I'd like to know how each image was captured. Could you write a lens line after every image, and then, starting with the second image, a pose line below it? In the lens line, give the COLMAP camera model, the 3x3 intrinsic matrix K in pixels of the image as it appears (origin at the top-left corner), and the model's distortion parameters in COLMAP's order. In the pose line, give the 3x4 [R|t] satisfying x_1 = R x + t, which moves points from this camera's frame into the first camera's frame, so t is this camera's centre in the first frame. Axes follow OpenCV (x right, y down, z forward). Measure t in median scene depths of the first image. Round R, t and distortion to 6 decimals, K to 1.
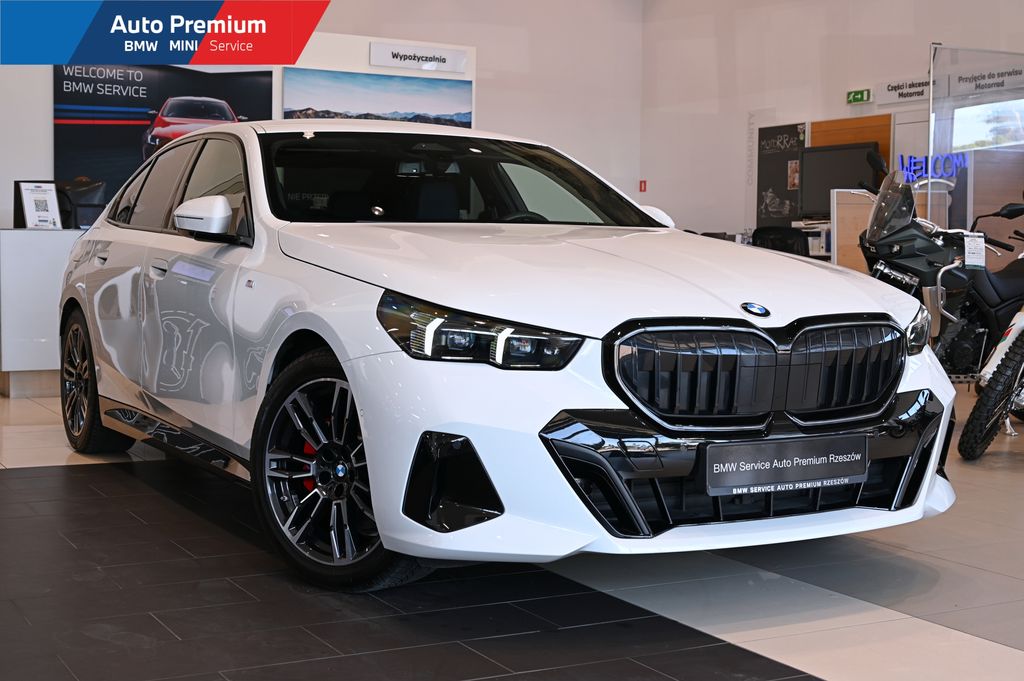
lens RADIAL K [[1428.4, 0, 517.1], [0, 1428.4, 338.0], [0, 0, 1]] dist [-0.007210, 0.000000]
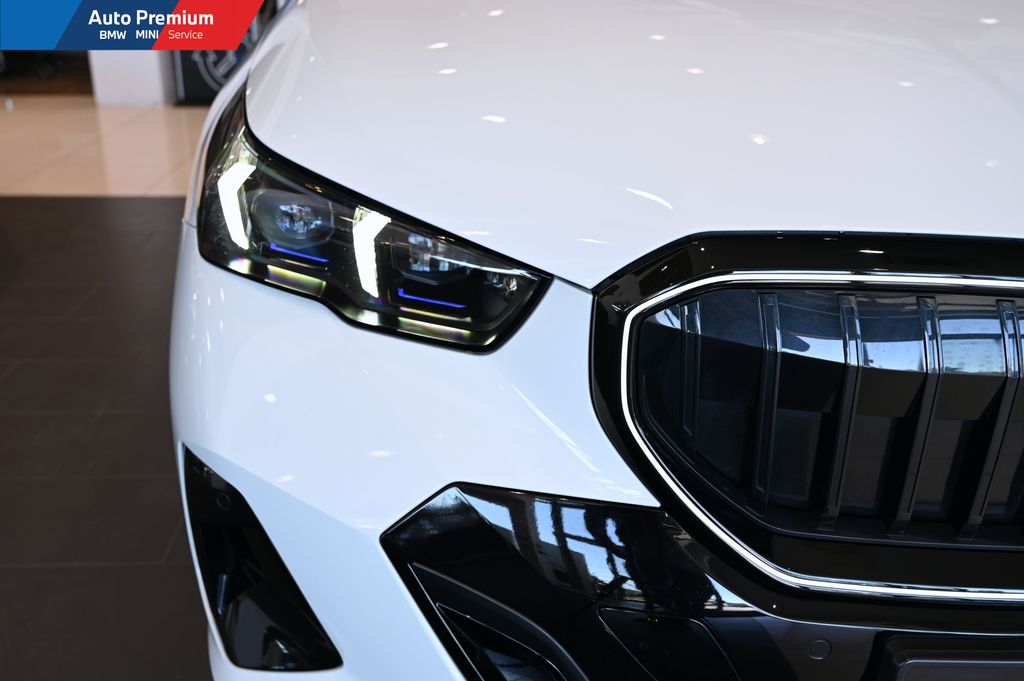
lens RADIAL K [[1017.8, 0, 509.9], [0, 1017.8, 343.1], [0, 0, 1]] dist [-0.030073, 0.000000]
pose [[0.895512, 0.158743, -0.415764, 0.123699], [-0.024367, 0.950309, 0.310353, -0.051172], [0.444371, -0.267794, 0.854881, 0.714432]]
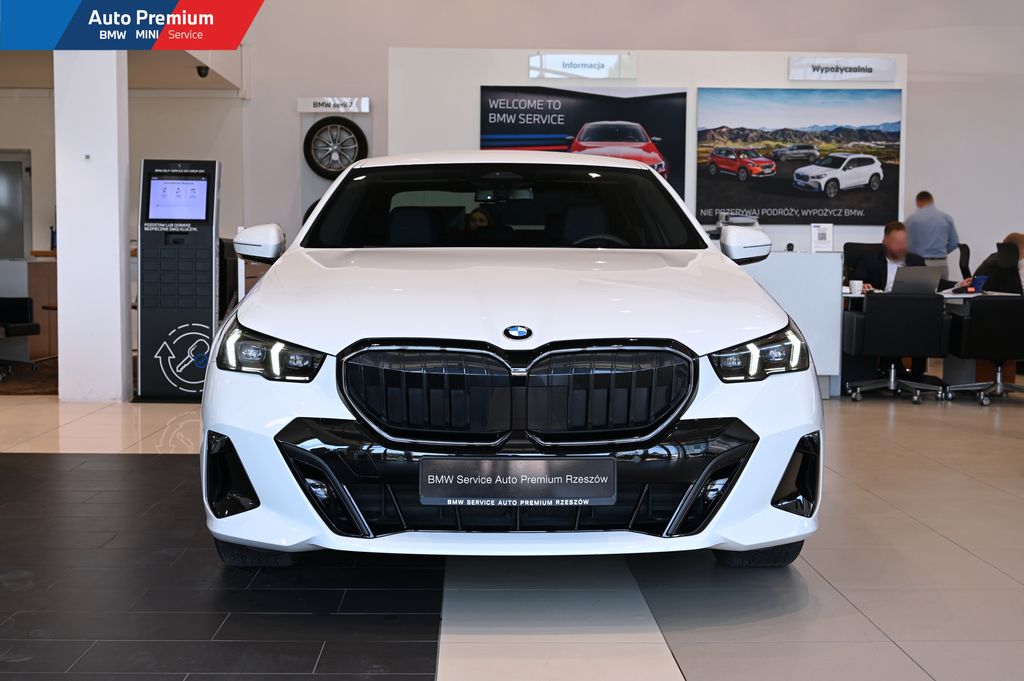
lens RADIAL K [[1429.3, 0, 508.9], [0, 1429.3, 342.1], [0, 0, 1]] dist [0.026657, 0.000000]
pose [[0.886974, 0.023280, -0.461233, 0.620385], [-0.025228, 0.999680, 0.001942, -0.013952], [0.461131, 0.009914, 0.887277, 0.064965]]
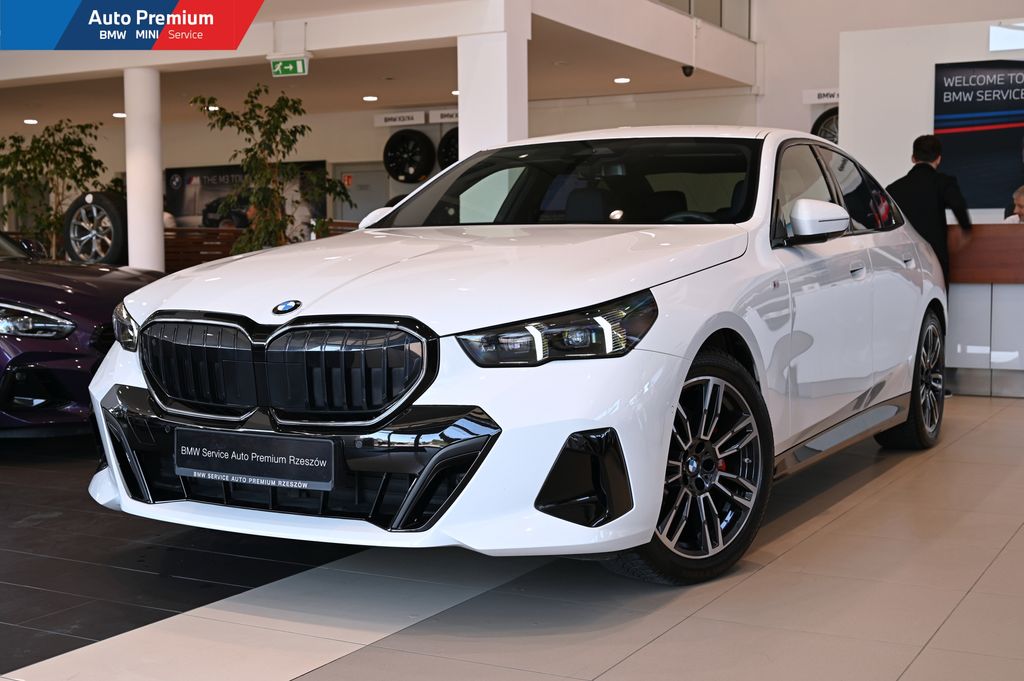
lens RADIAL K [[1340.1, 0, 511.5], [0, 1340.1, 342.4], [0, 0, 1]] dist [-0.002263, 0.000000]
pose [[0.537833, 0.047245, -0.841726, 1.020135], [-0.044494, 0.998628, 0.027622, -0.027057], [0.841876, 0.022596, 0.539197, 0.596454]]
